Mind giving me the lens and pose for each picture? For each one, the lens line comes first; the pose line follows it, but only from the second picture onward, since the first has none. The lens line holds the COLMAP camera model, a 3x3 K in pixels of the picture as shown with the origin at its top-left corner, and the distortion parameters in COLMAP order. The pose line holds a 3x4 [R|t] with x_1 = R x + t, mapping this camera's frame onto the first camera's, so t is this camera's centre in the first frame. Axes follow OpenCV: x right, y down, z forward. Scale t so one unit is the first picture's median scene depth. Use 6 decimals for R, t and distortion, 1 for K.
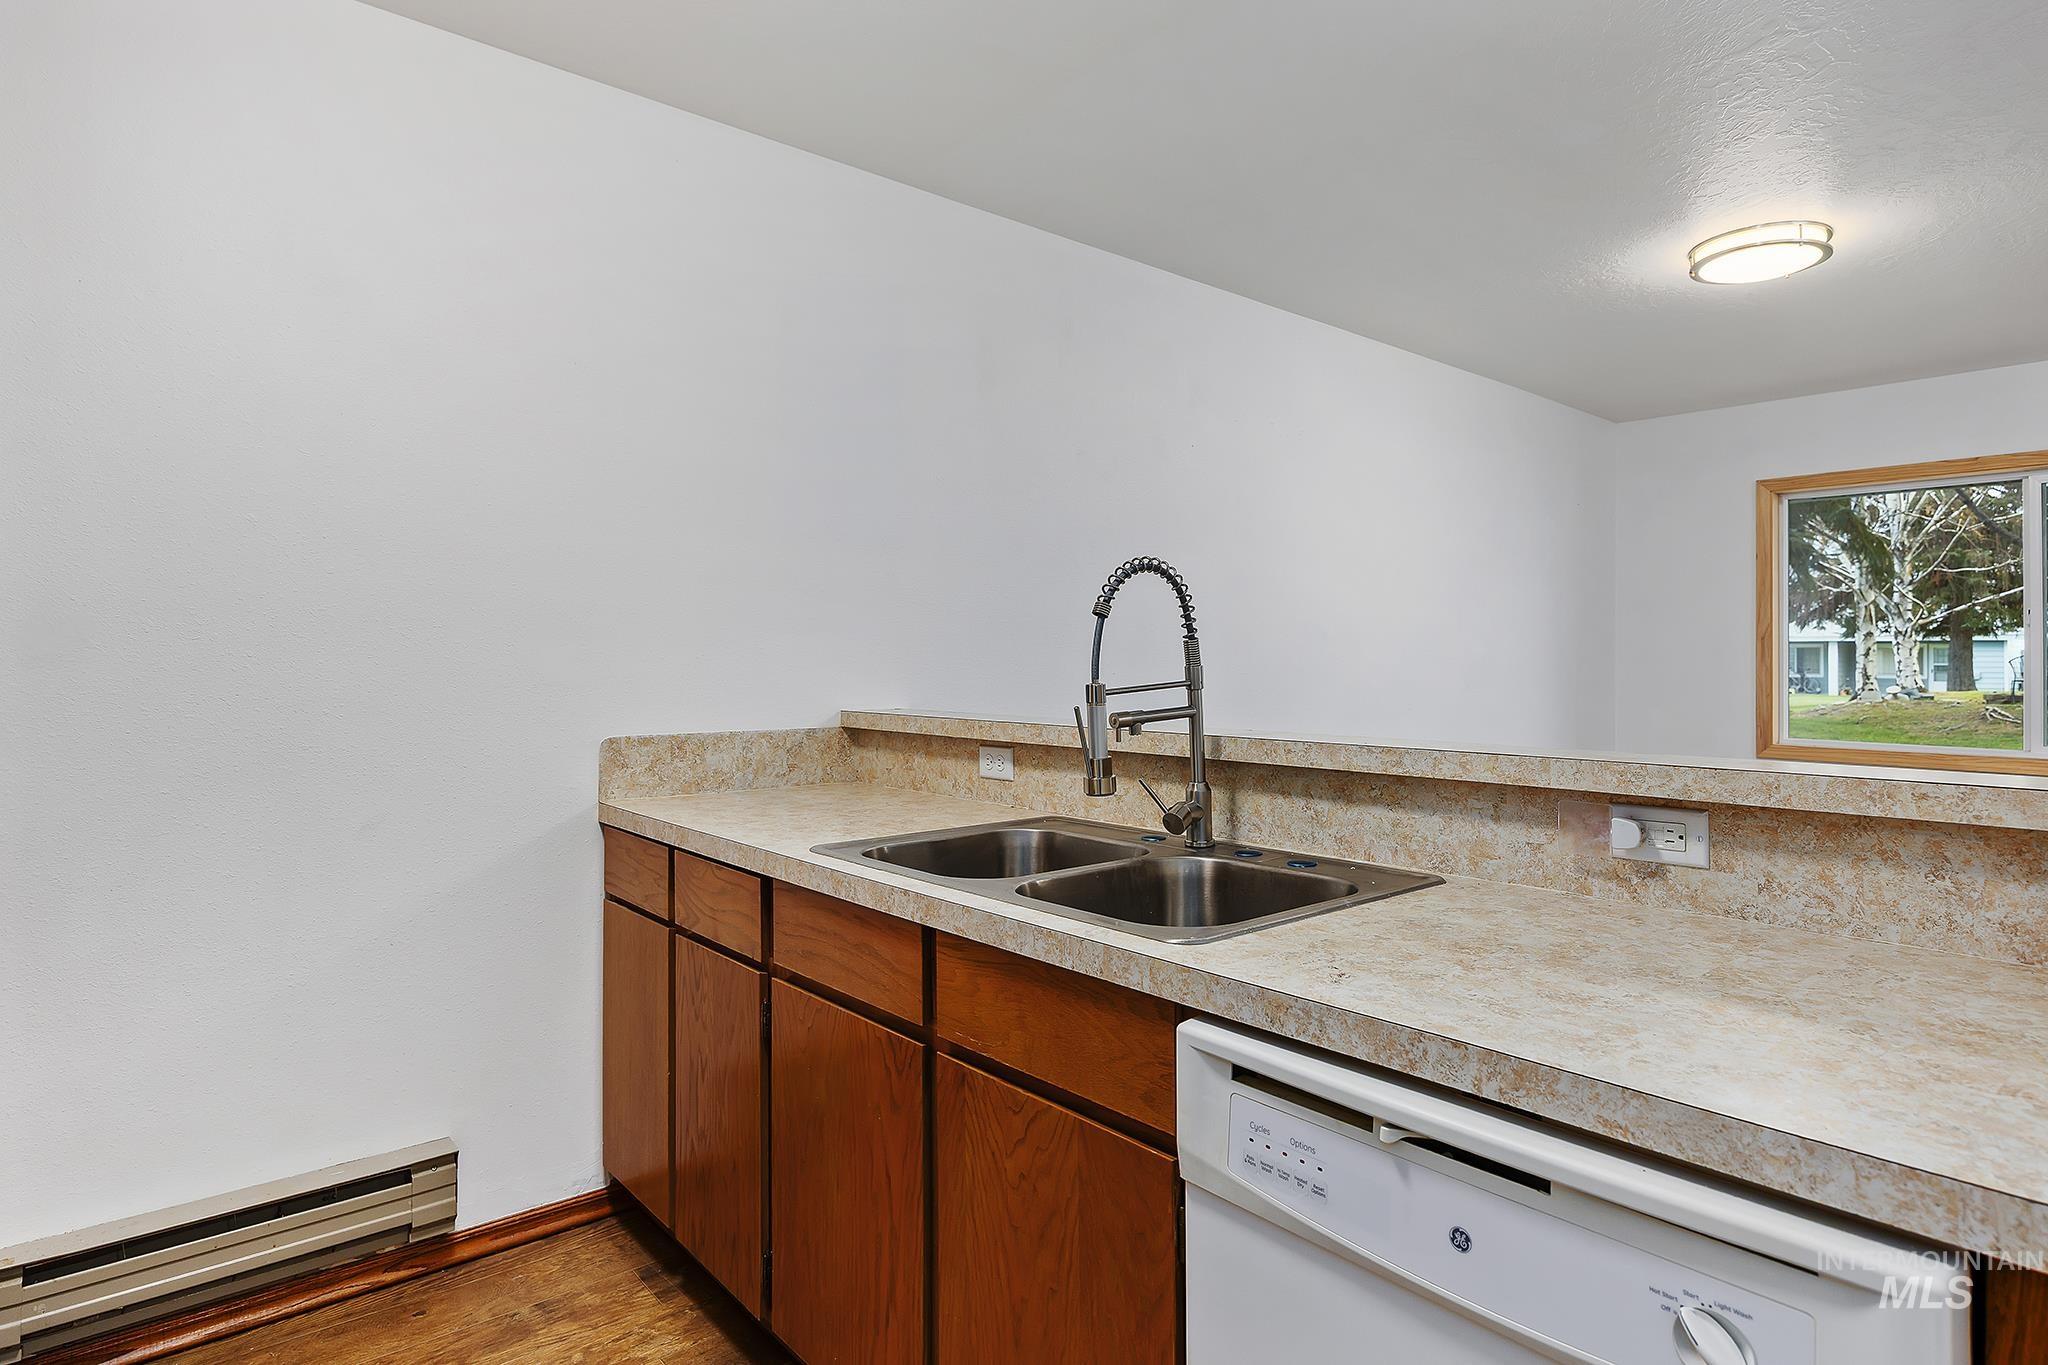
lens RADIAL K [[1107.9, 0, 1019.8], [0, 1107.9, 649.4], [0, 0, 1]] dist [-0.000646, -0.000159]
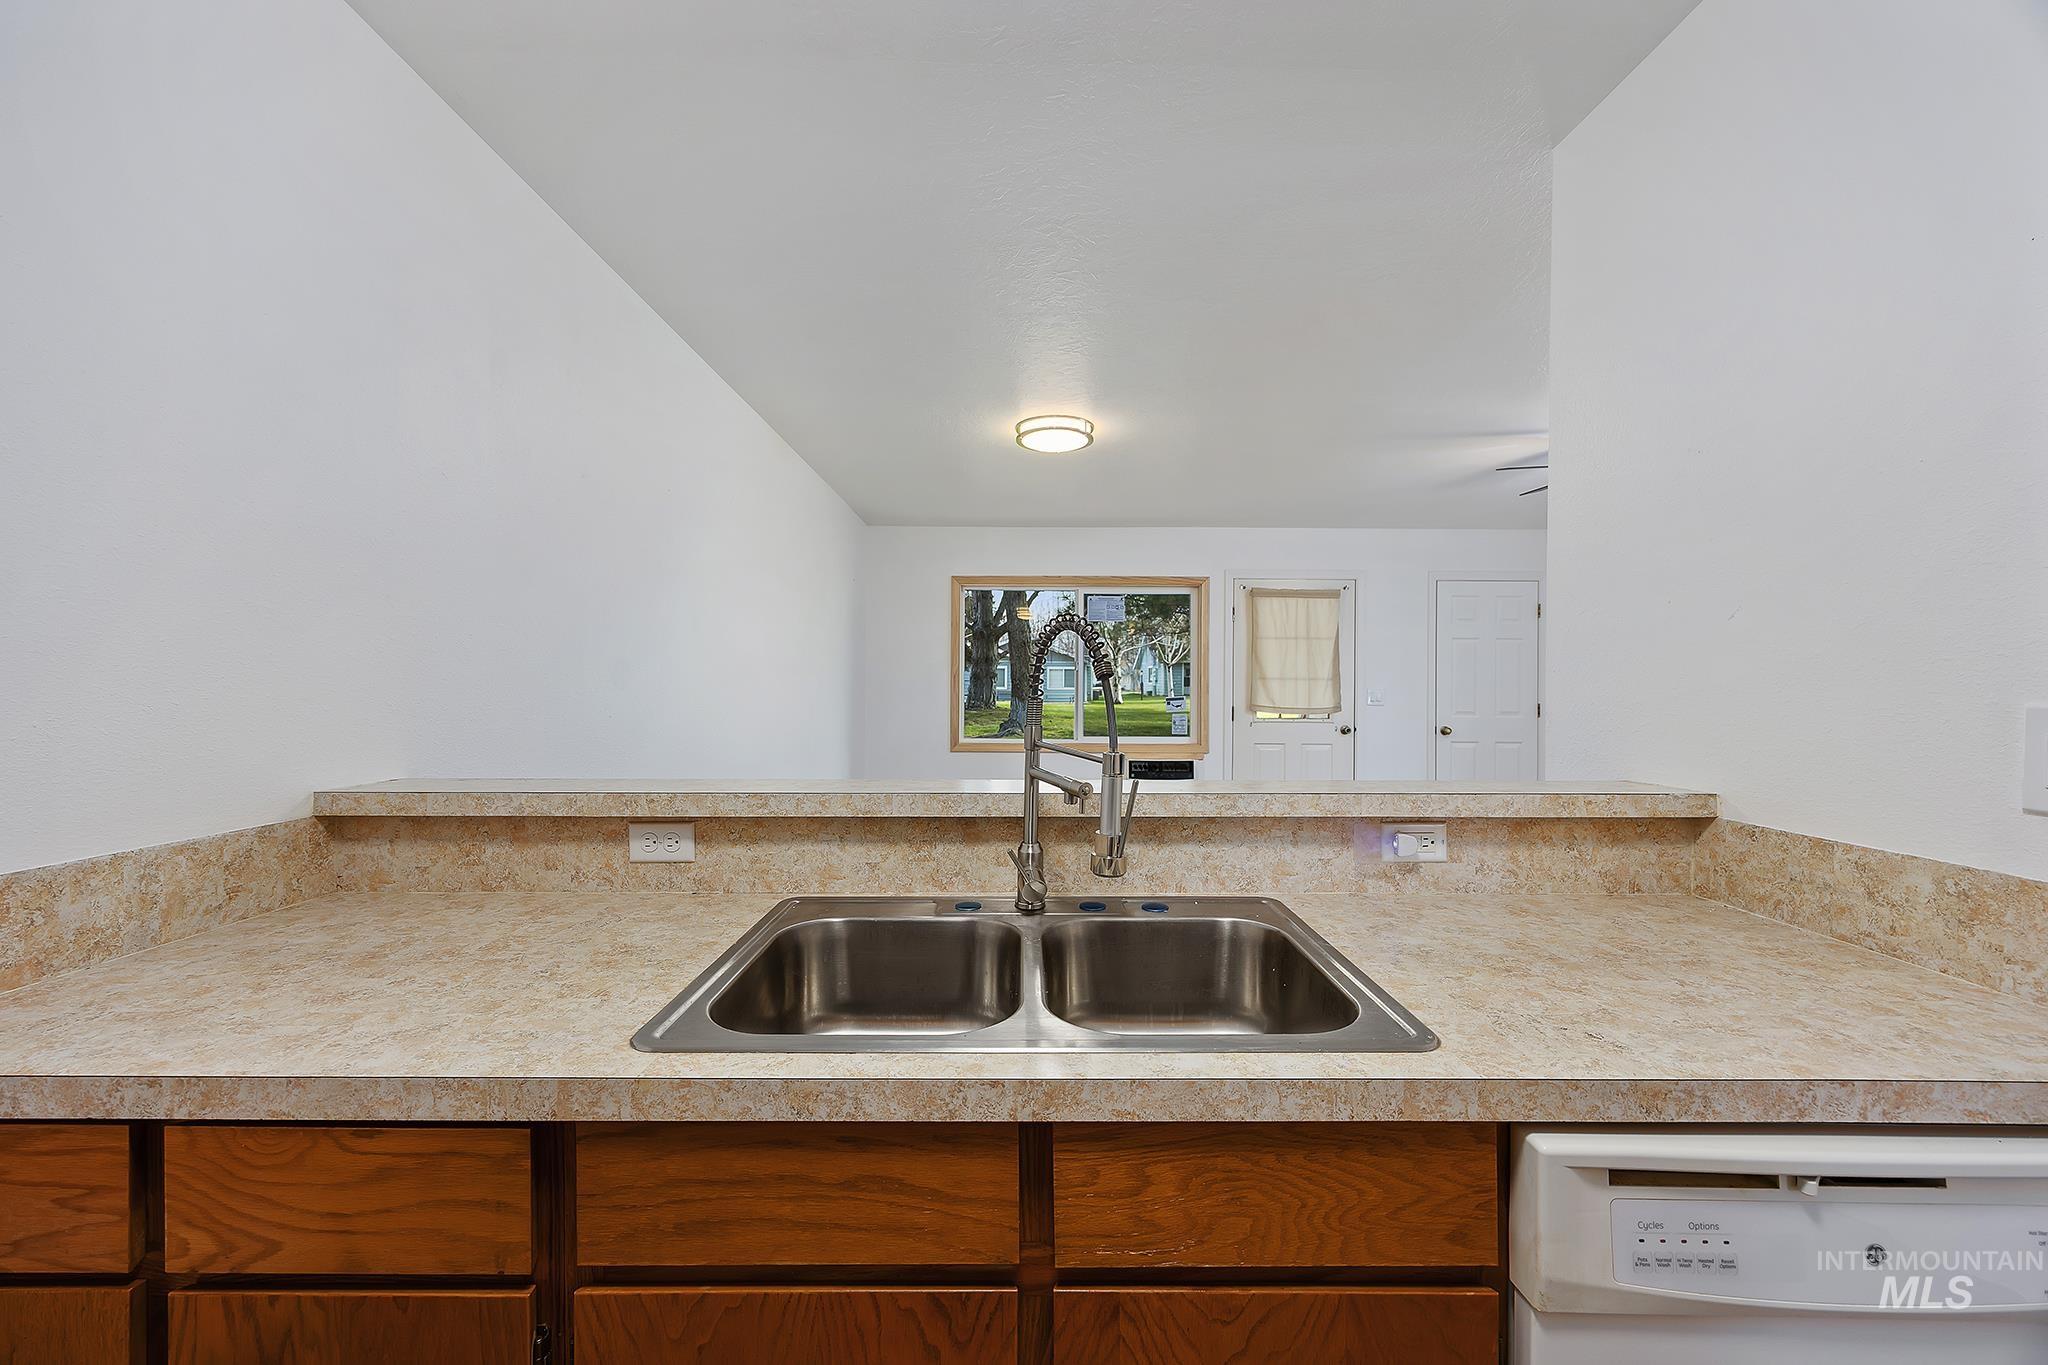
lens RADIAL K [[795.8, 0, 1016.1], [0, 795.8, 683.3], [0, 0, 1]] dist [0.002308, -0.000031]
pose [[0.648406, -0.001237, 0.761294, -0.431543], [-0.008097, 0.999931, 0.008521, -0.031688], [-0.761252, -0.011689, 0.648351, 0.612024]]
